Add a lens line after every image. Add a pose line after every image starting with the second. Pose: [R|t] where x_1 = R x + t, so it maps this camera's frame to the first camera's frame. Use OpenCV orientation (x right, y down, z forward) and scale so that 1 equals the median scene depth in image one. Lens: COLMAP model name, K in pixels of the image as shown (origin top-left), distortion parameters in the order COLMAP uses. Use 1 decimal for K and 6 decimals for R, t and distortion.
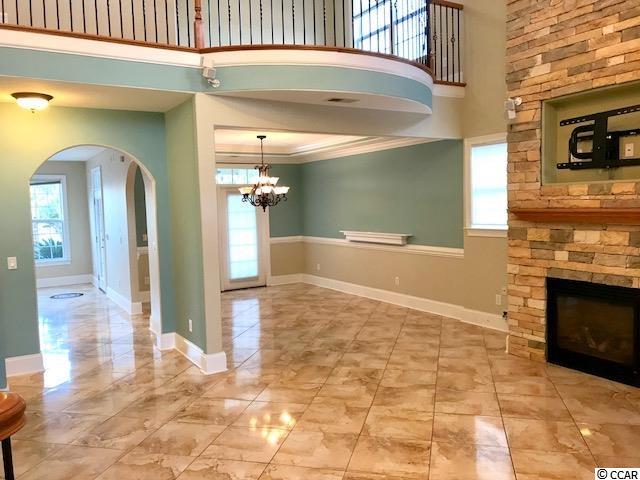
lens RADIAL K [[522.1, 0, 320.0], [0, 522.1, 240.0], [0, 0, 1]] dist [0.008315, -0.009621]
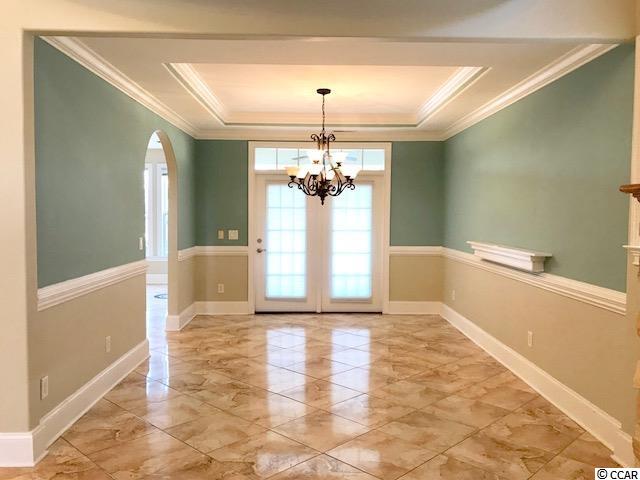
lens RADIAL K [[530.2, 0, 320.0], [0, 530.2, 240.0], [0, 0, 1]] dist [-0.006566, -0.005414]
pose [[0.865088, 0.058527, -0.498195, 0.344943], [-0.066961, 0.997755, 0.000940, -0.013710], [0.497132, 0.032546, 0.867065, 0.627011]]
